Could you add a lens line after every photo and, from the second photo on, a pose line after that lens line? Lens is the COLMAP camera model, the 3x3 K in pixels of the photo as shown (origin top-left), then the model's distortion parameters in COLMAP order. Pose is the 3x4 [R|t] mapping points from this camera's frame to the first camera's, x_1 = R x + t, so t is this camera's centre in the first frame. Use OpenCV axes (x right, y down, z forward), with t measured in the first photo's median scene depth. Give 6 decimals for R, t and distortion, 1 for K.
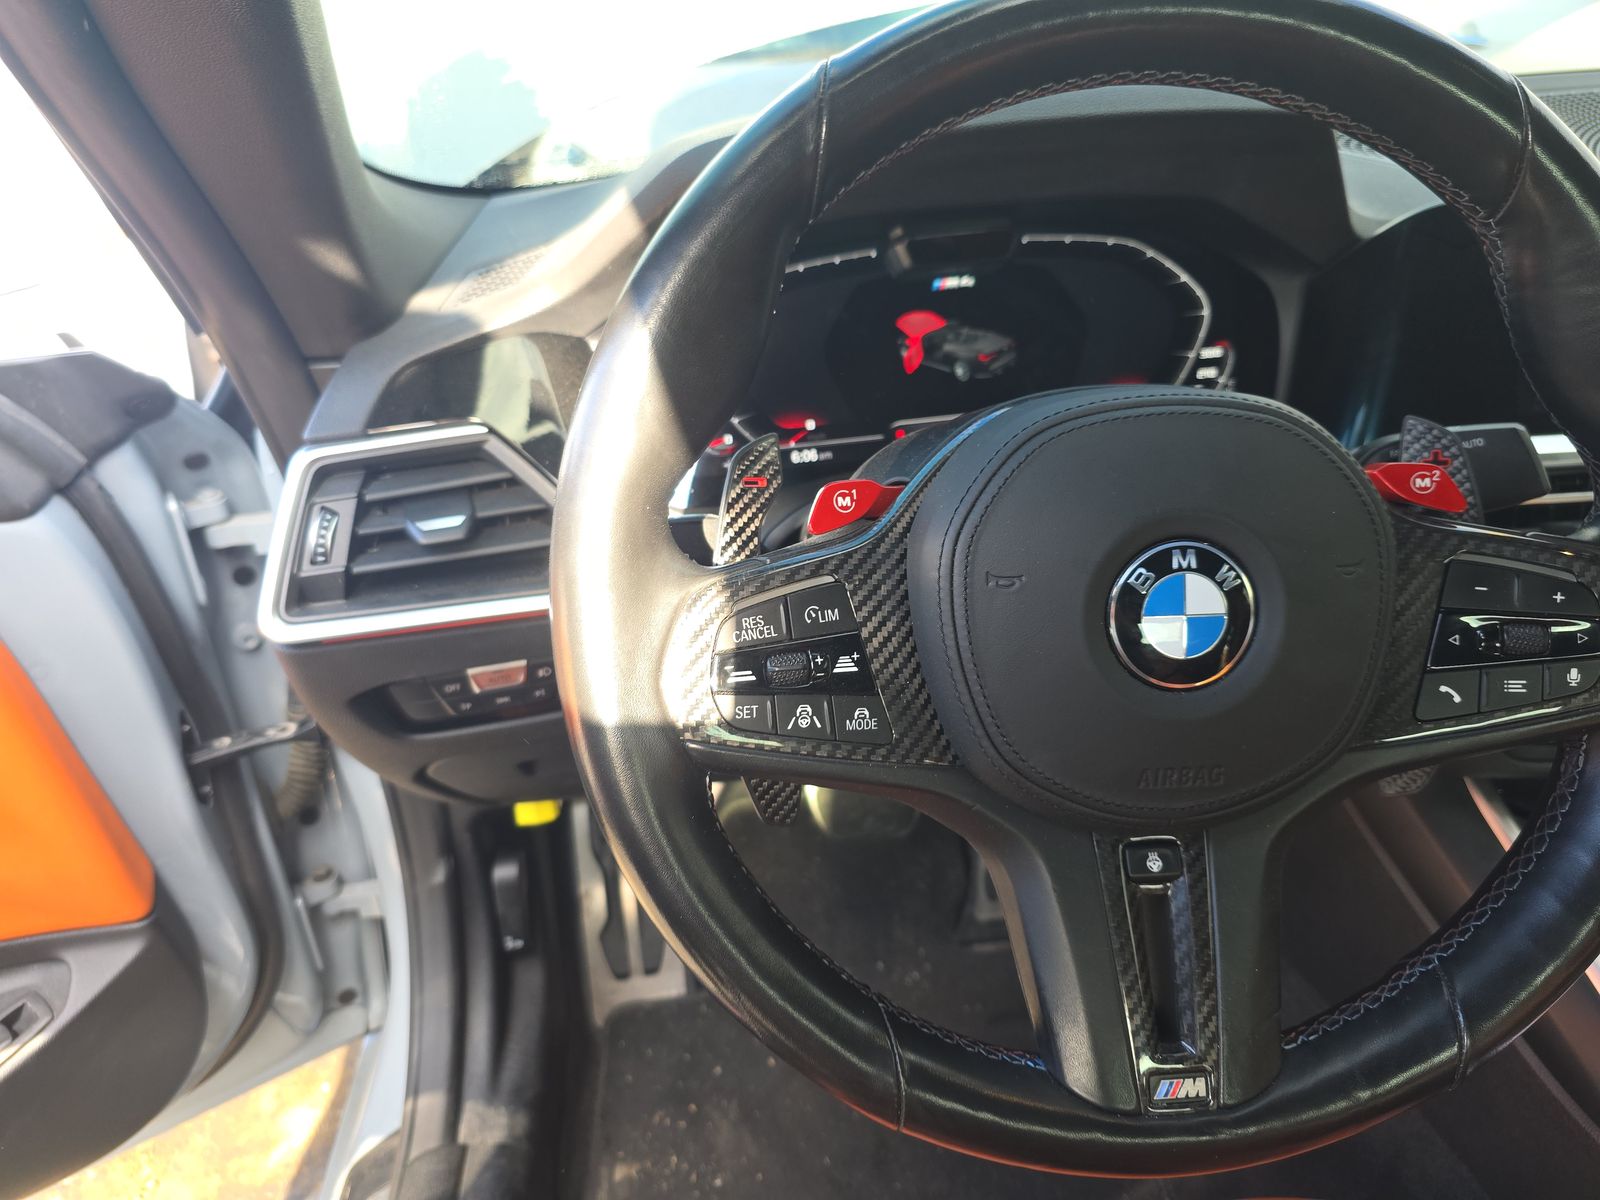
lens RADIAL K [[1087.9, 0, 809.3], [0, 1087.9, 605.1], [0, 0, 1]] dist [0.041914, -0.030136]
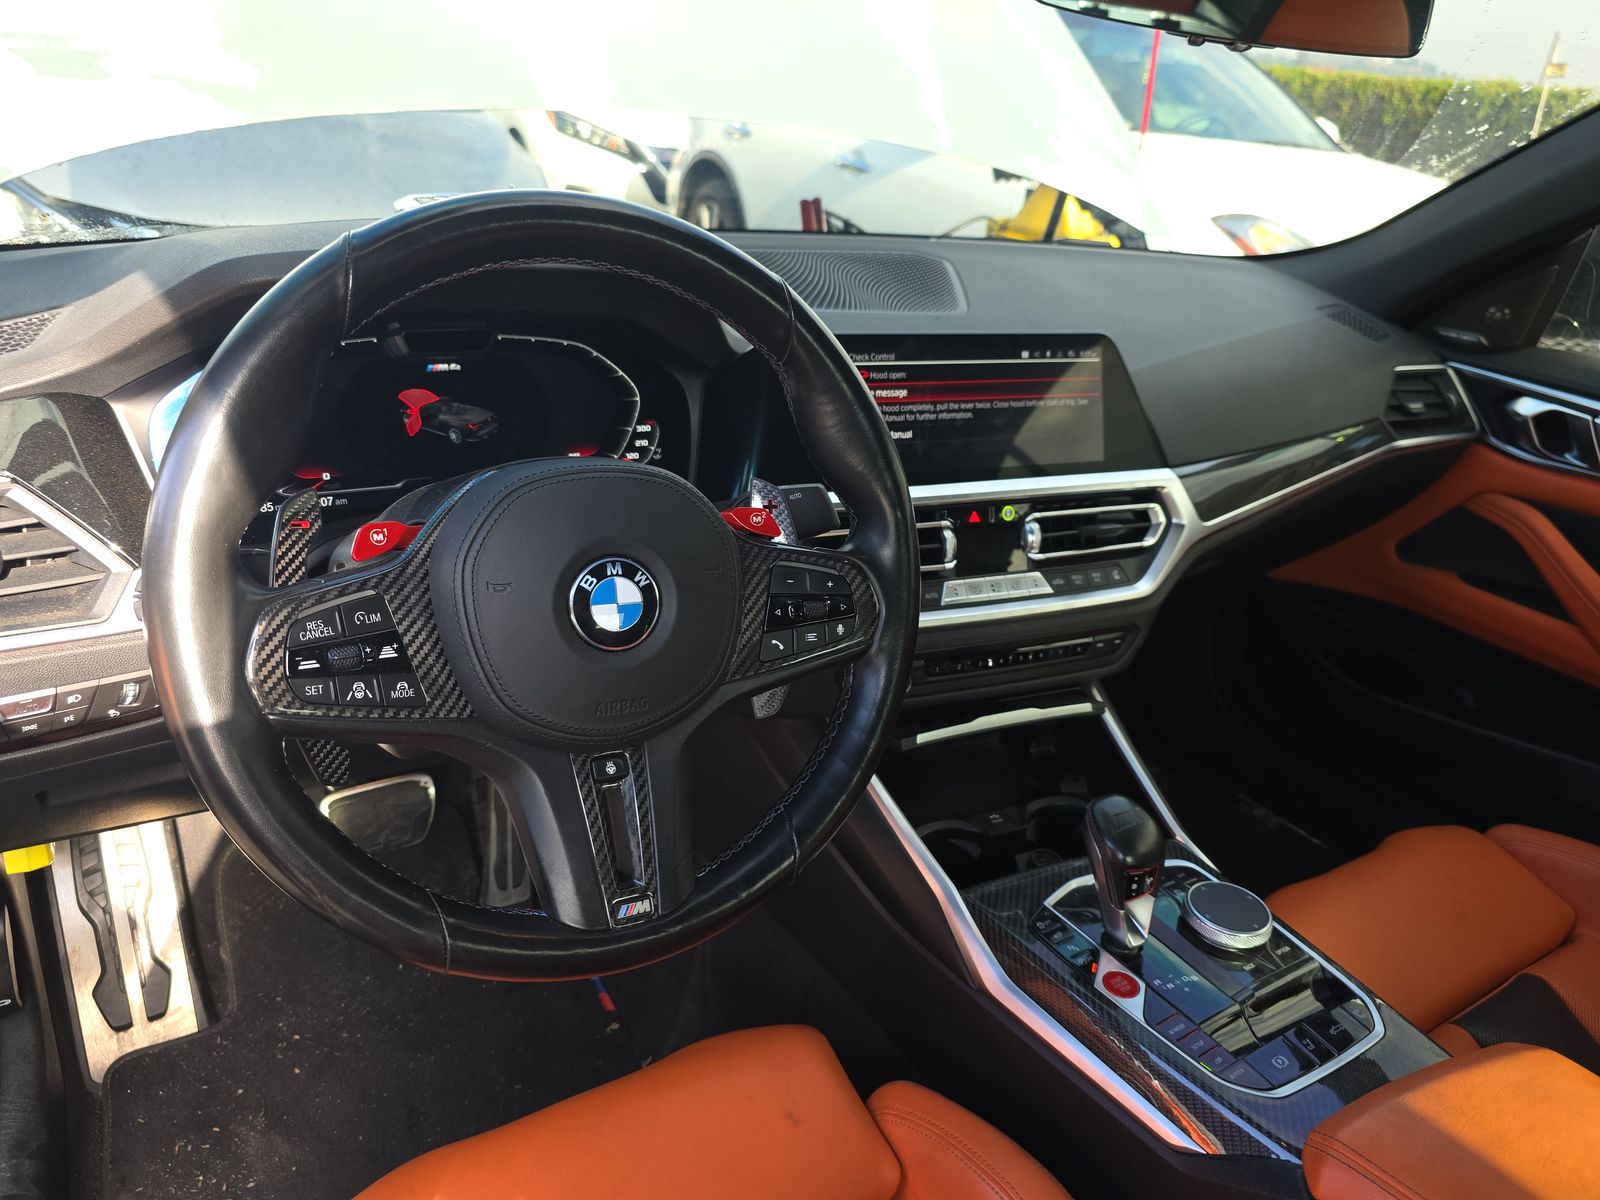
lens RADIAL K [[1087.9, 0, 829.6], [0, 1087.9, 611.0], [0, 0, 1]] dist [0.041914, -0.030136]
pose [[0.889945, -0.049736, 0.453349, -0.095441], [0.063914, 0.997827, -0.015996, 0.059063], [-0.451568, 0.043211, 0.891190, -0.515492]]
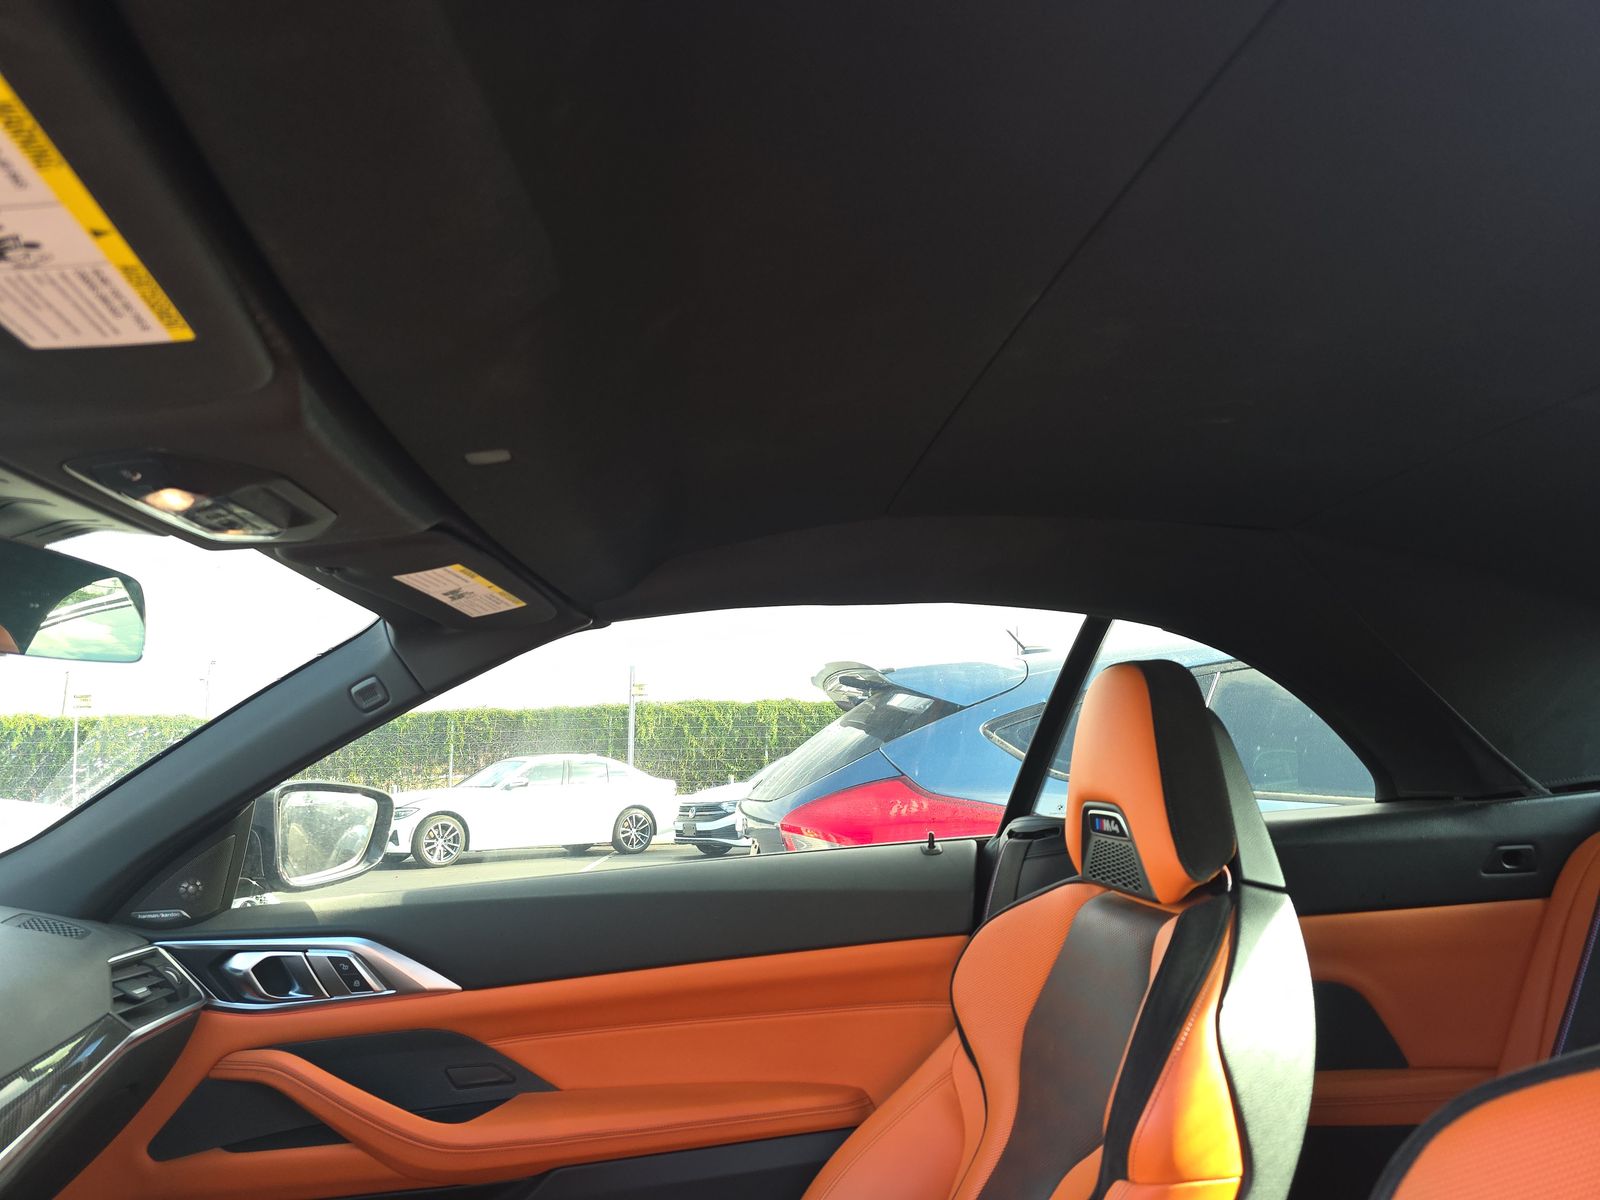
lens RADIAL K [[1087.9, 0, 814.3], [0, 1087.9, 587.9], [0, 0, 1]] dist [0.041914, -0.030136]
pose [[-0.009795, 0.225983, 0.974082, -0.428892], [0.485465, 0.852700, -0.192941, 0.079203], [-0.874201, 0.470993, -0.118059, -0.314495]]
